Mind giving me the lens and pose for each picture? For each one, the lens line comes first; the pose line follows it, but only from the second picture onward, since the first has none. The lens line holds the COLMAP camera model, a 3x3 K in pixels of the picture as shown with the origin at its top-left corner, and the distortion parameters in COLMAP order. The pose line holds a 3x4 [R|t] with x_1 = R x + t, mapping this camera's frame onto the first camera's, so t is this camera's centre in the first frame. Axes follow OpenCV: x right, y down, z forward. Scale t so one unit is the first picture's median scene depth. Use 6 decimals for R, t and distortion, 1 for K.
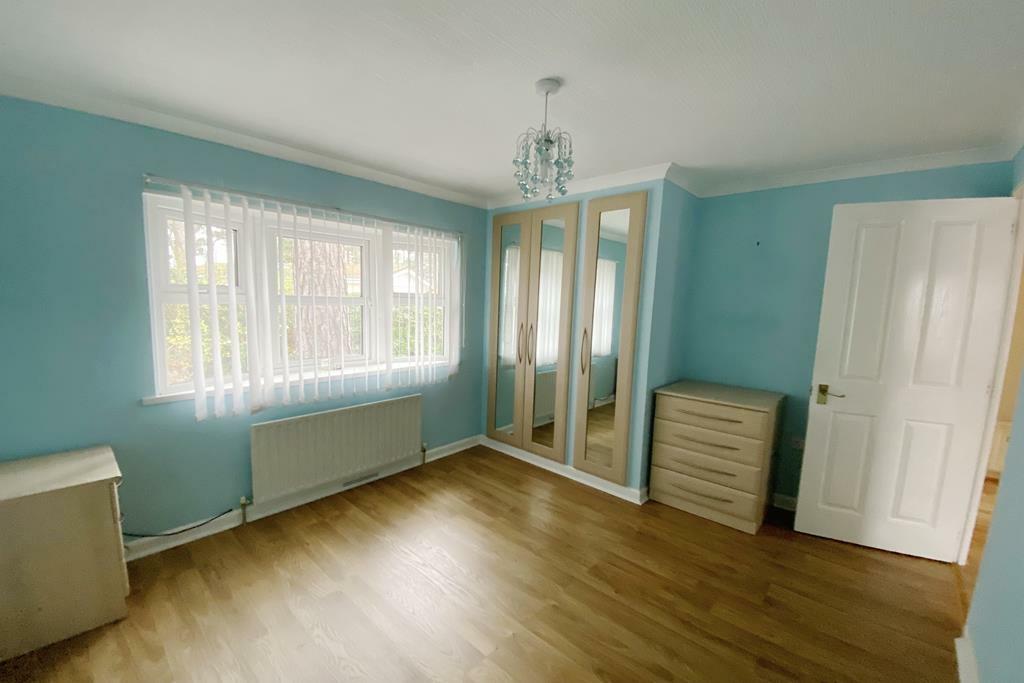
lens RADIAL K [[401.5, 0, 509.8], [0, 401.5, 353.6], [0, 0, 1]] dist [-0.012691, -0.000503]
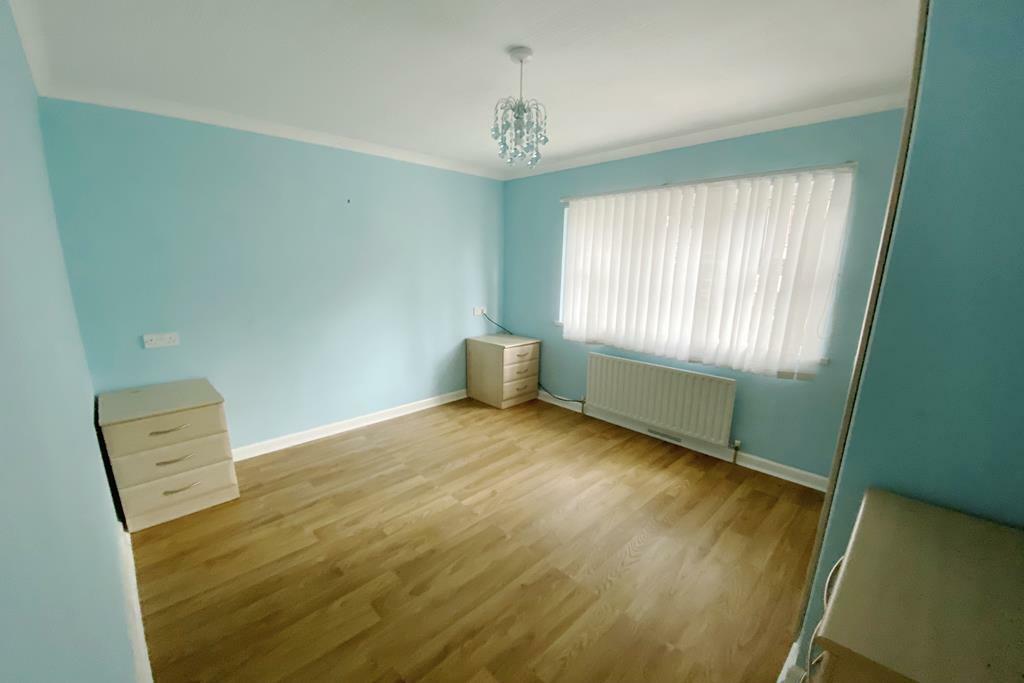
lens RADIAL K [[401.5, 0, 509.8], [0, 401.5, 353.6], [0, 0, 1]] dist [-0.012691, -0.000503]
pose [[-0.075603, 0.190586, -0.978755, 0.717735], [-0.135564, 0.970486, 0.199448, -0.065289], [0.987880, 0.147763, -0.047535, 0.636330]]
